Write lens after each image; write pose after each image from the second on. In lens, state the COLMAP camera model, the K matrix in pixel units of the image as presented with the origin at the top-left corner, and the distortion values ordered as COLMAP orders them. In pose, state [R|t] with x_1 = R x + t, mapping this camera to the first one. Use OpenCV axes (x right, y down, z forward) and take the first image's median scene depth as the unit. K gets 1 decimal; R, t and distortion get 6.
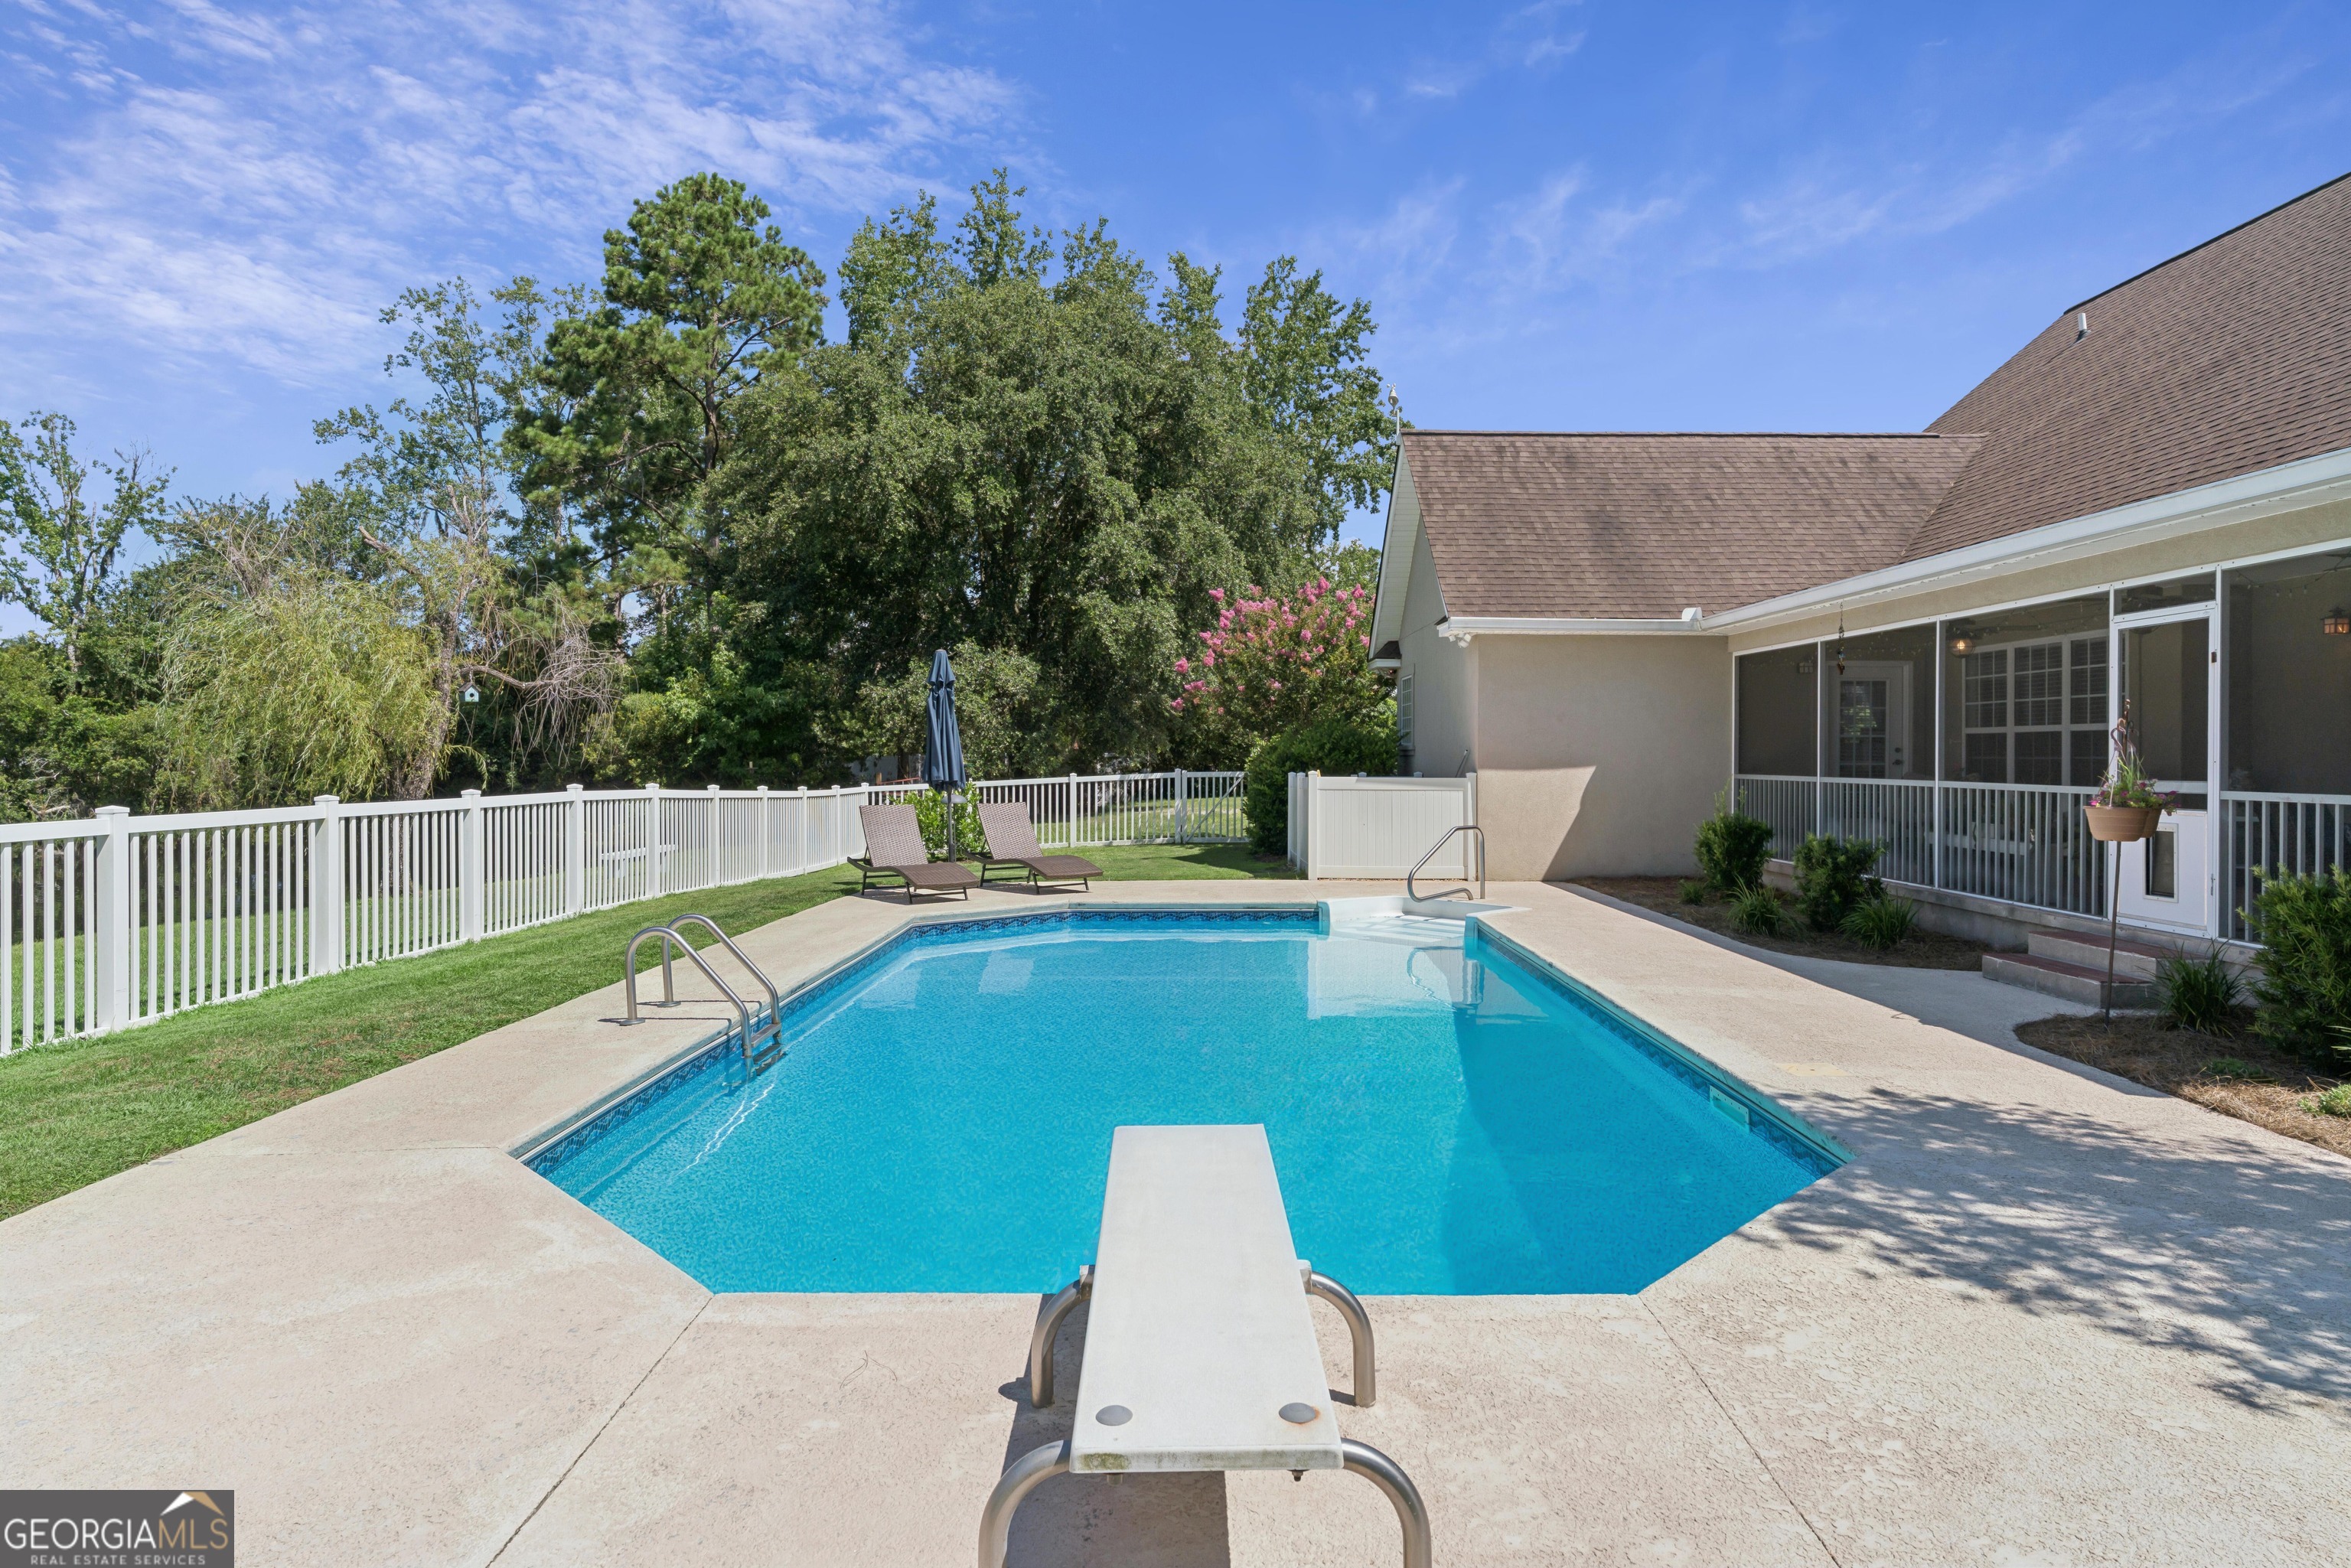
lens RADIAL K [[1369.4, 0, 1183.9], [0, 1369.4, 750.1], [0, 0, 1]] dist [0.006065, 0.001568]
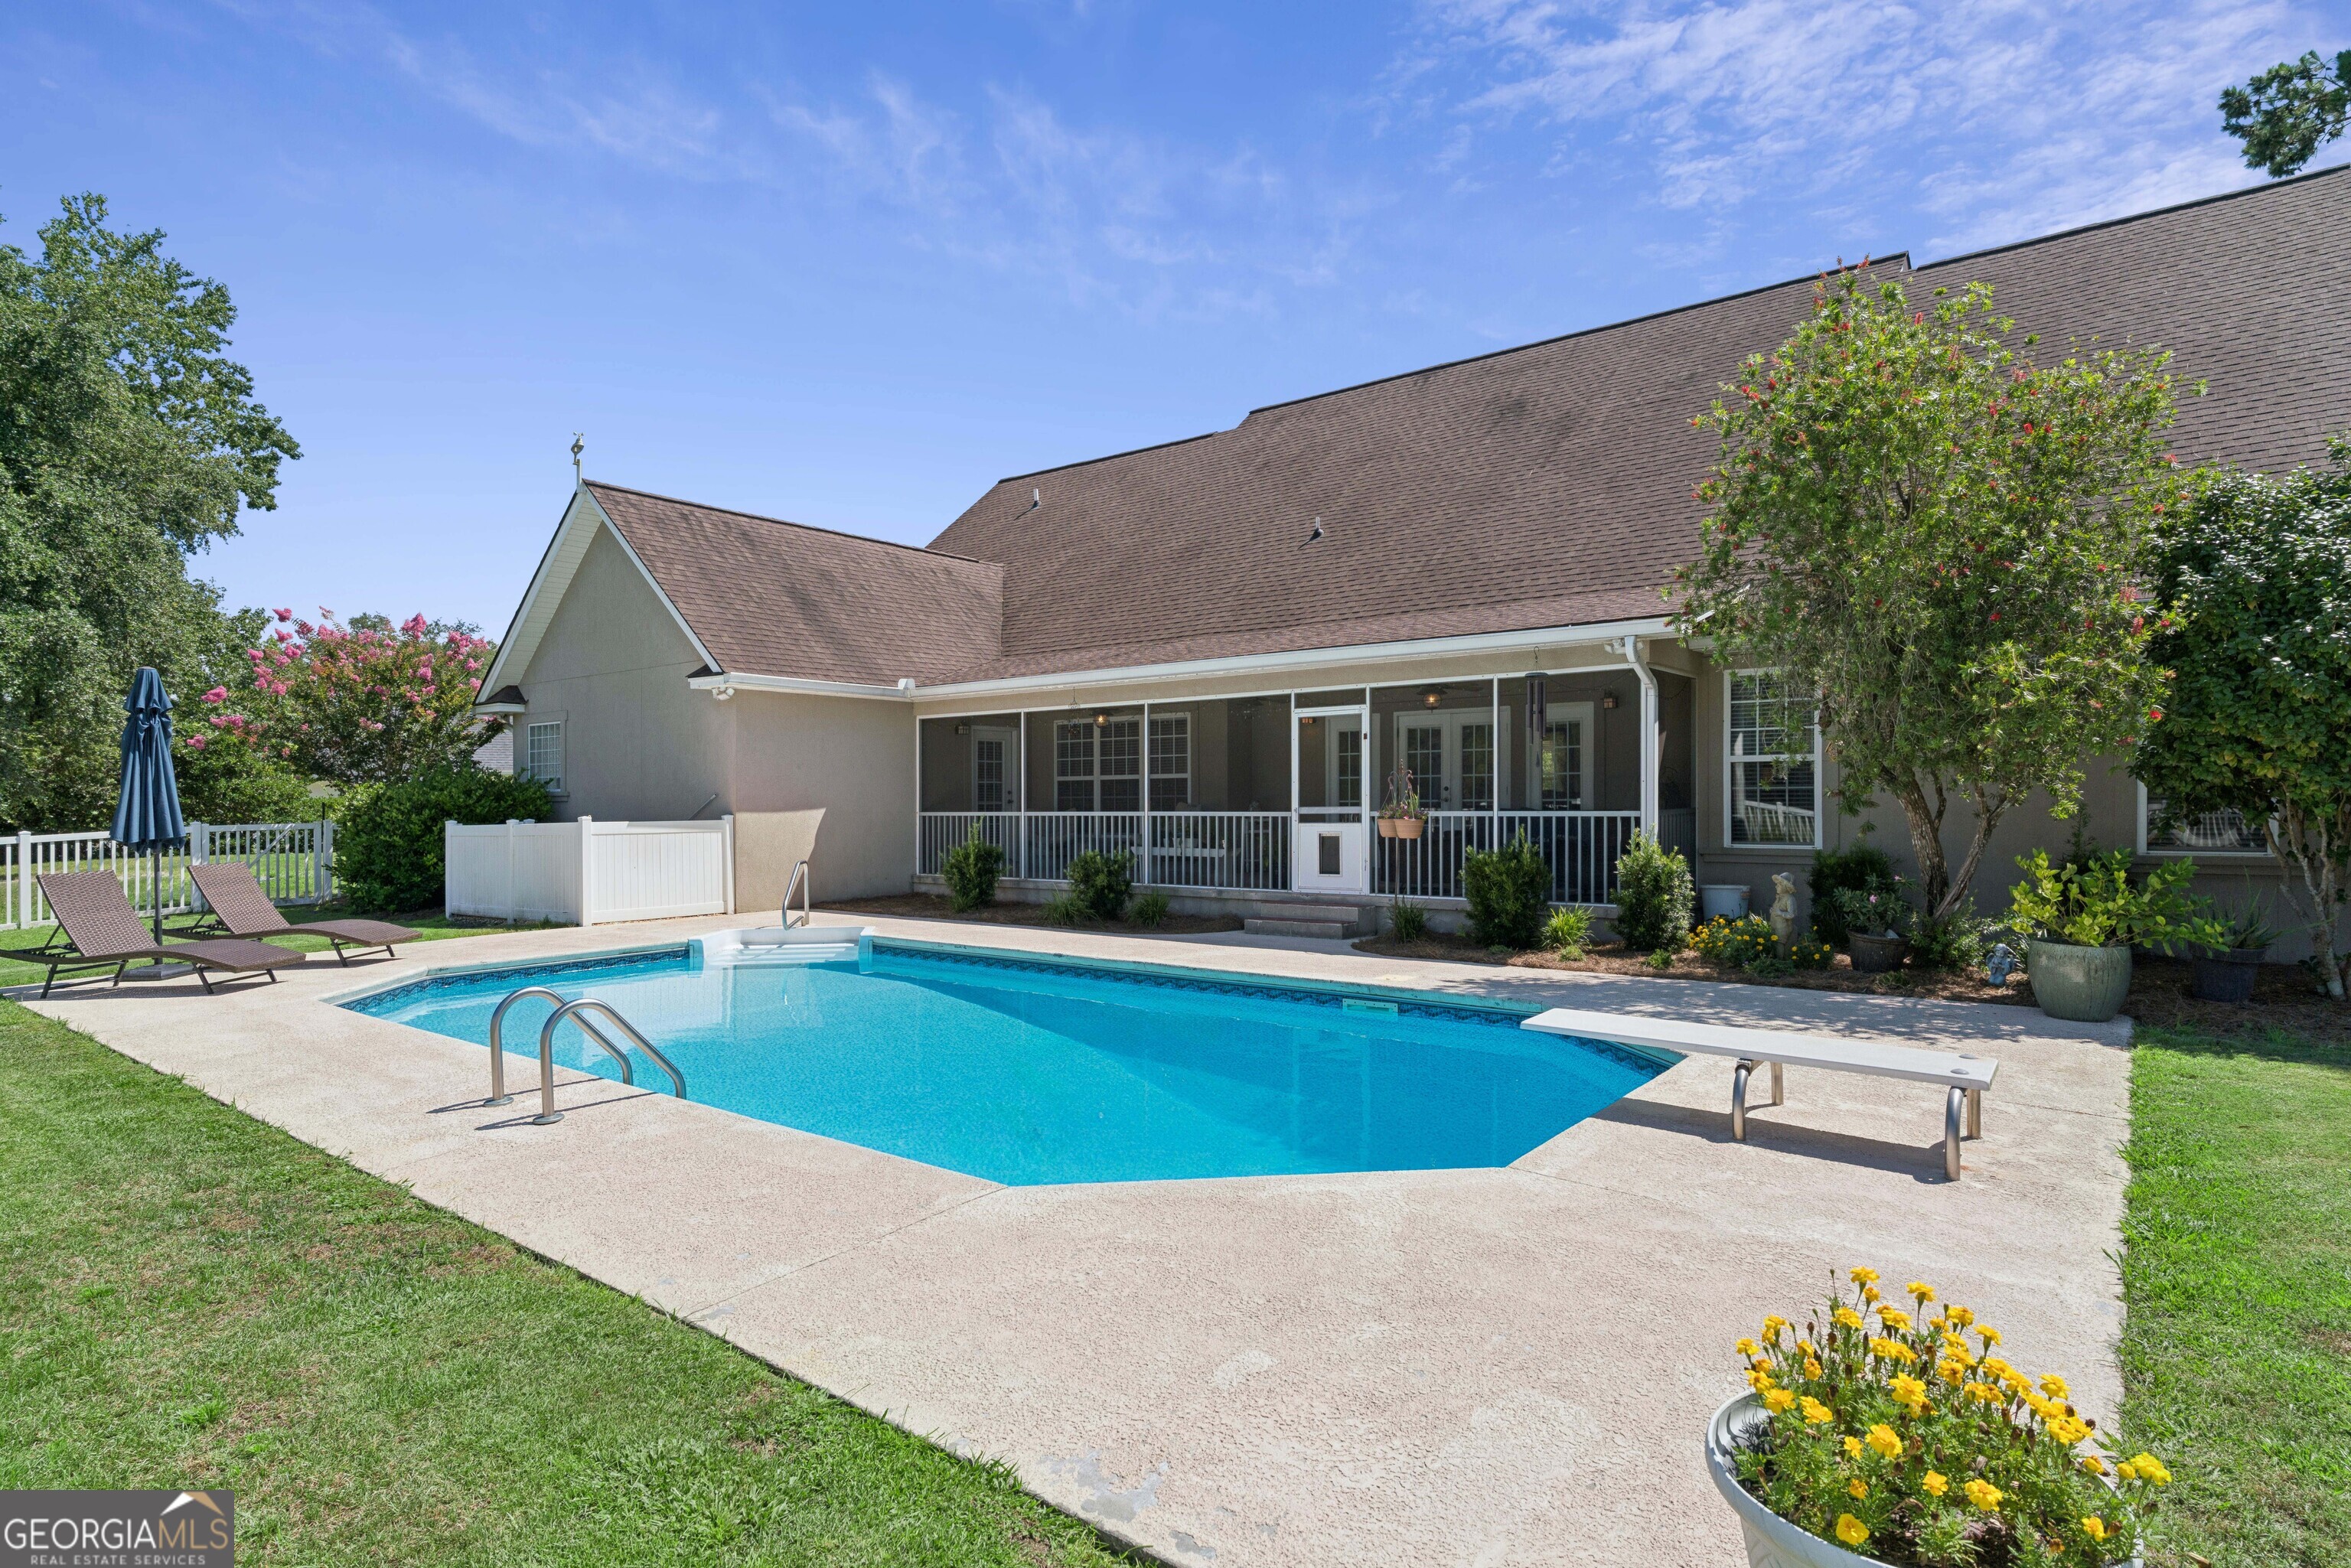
lens RADIAL K [[1229.6, 0, 1185.7], [0, 1229.6, 799.6], [0, 0, 1]] dist [0.007514, 0.001366]
pose [[0.616001, -0.009273, 0.787691, -0.492053], [0.008622, 0.999950, 0.005030, 0.003315], [-0.787698, 0.003693, 0.616050, 0.155812]]
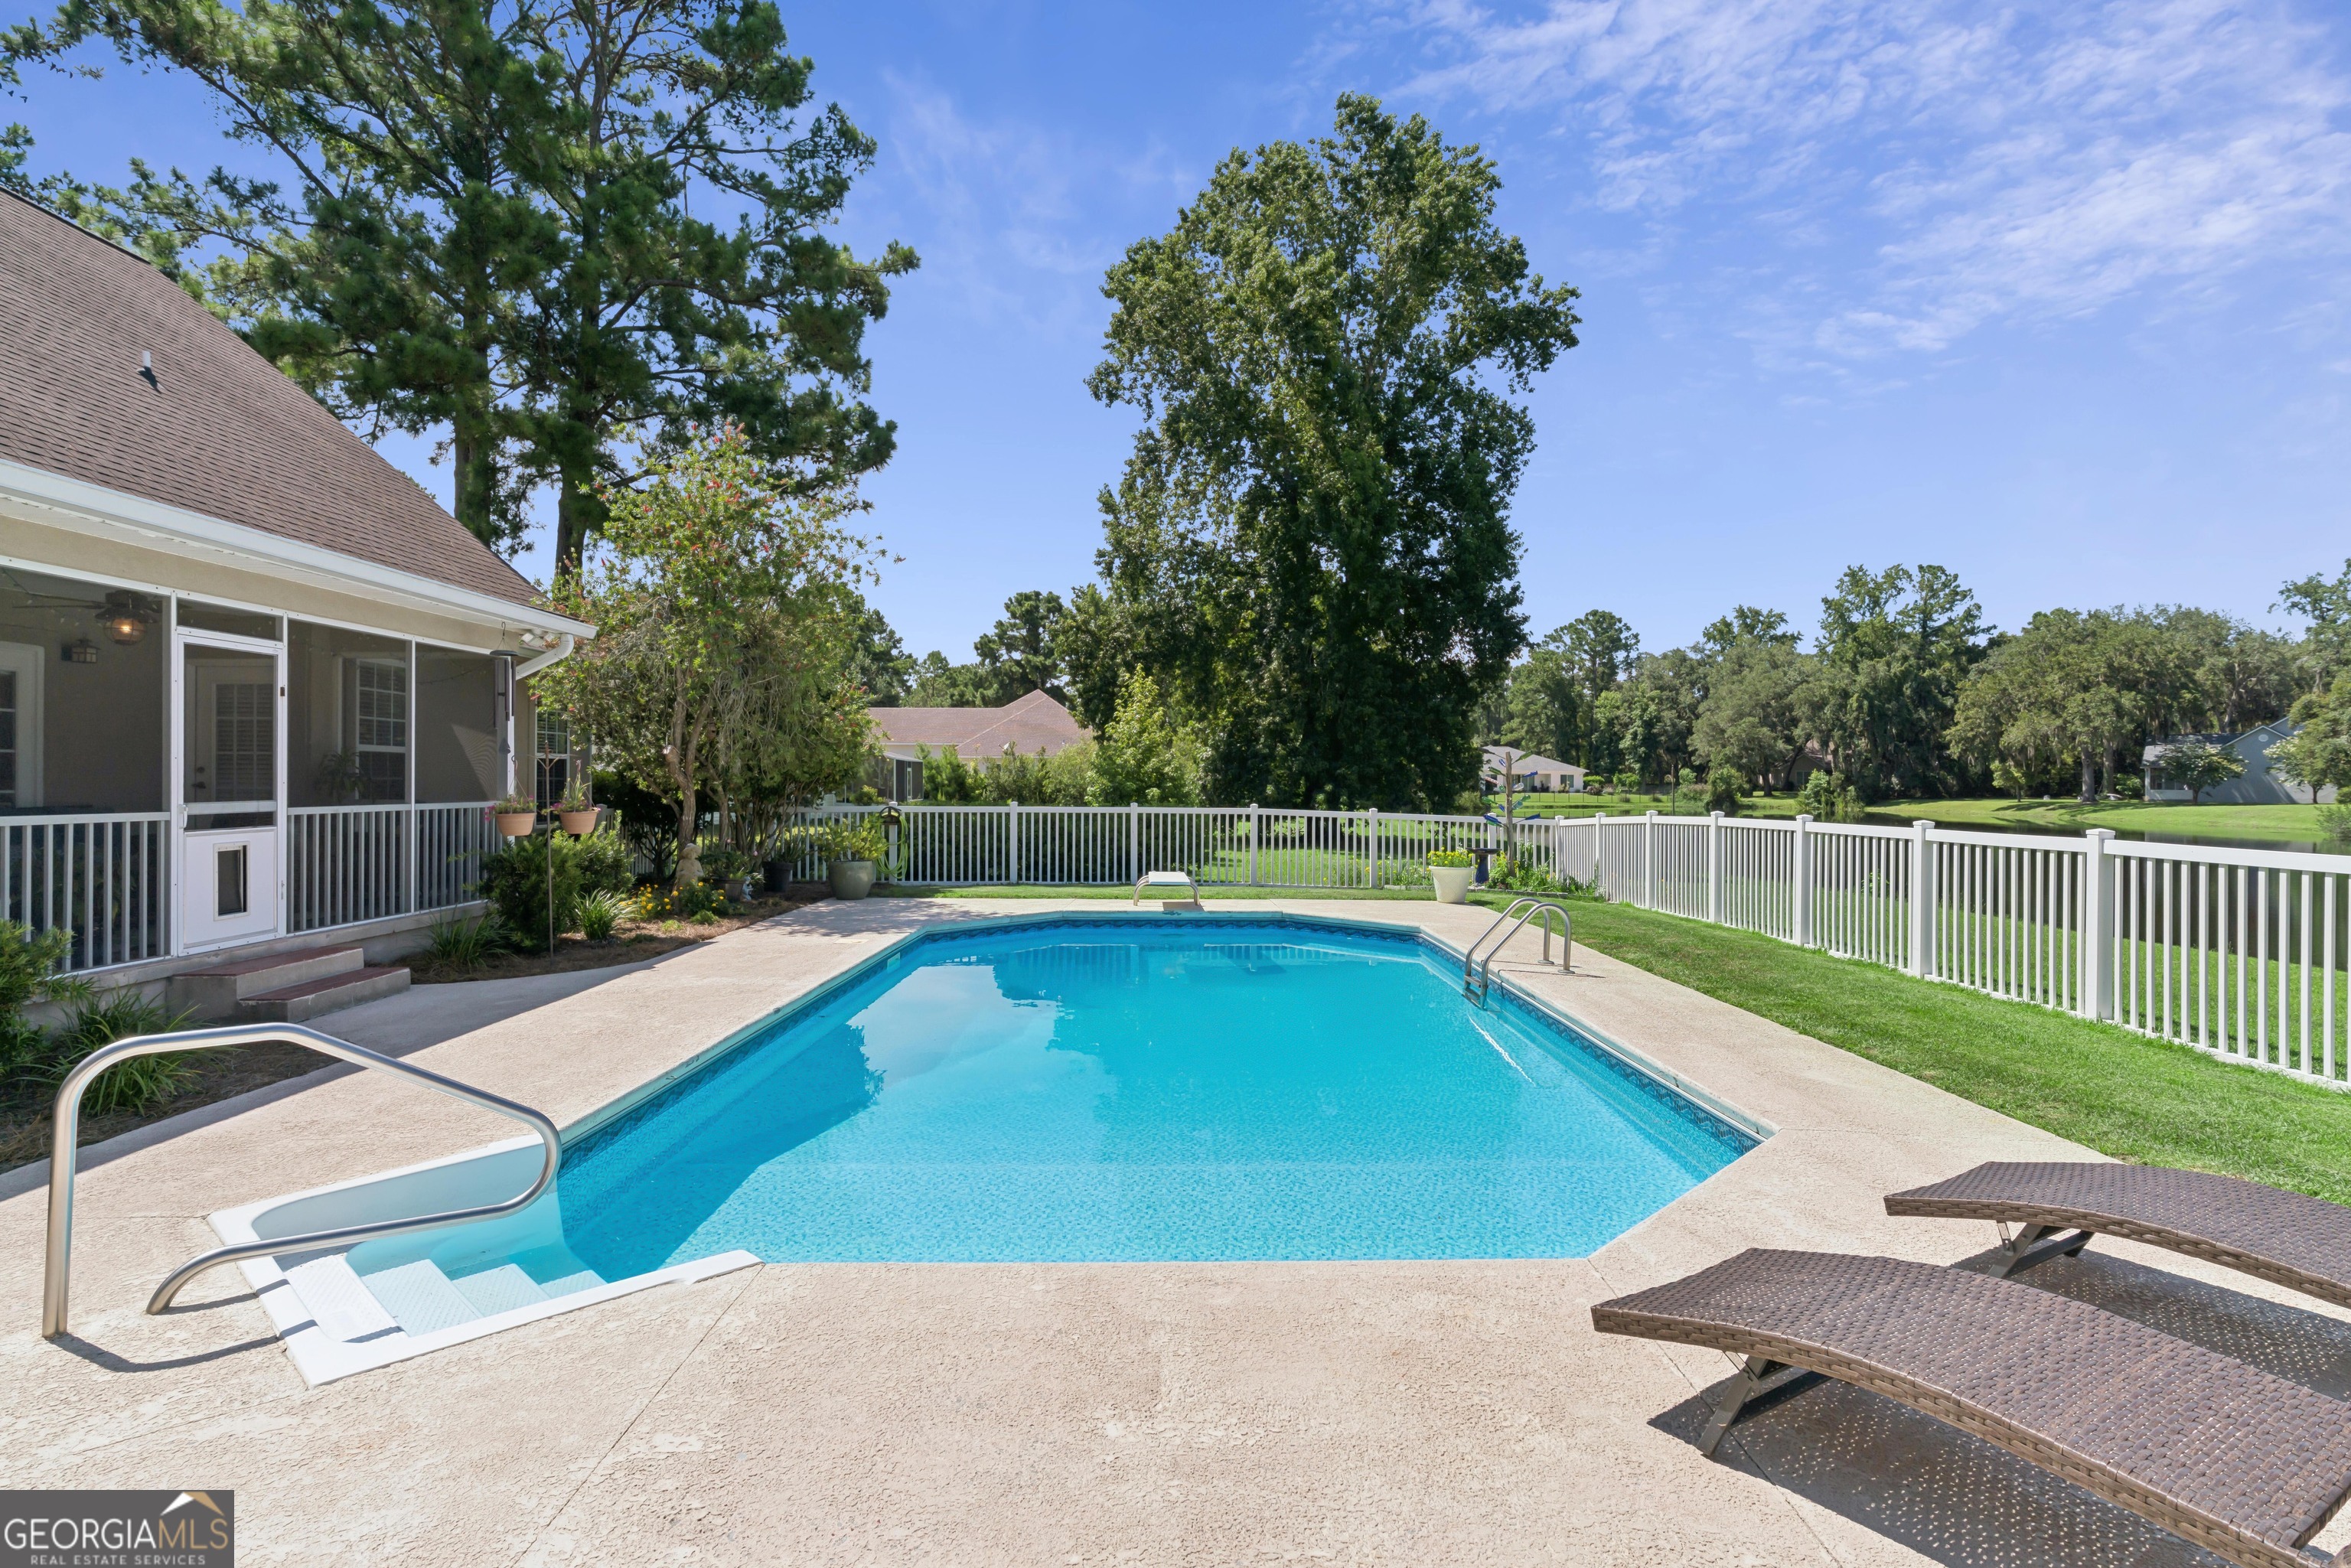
lens RADIAL K [[1229.6, 0, 1170.8], [0, 1229.6, 795.7], [0, 0, 1]] dist [0.007514, 0.001366]
pose [[-0.999988, -0.004936, 0.000141, 0.005738], [-0.004935, 0.999966, 0.006549, 0.006814], [-0.000173, 0.006549, -0.999979, 1.546937]]
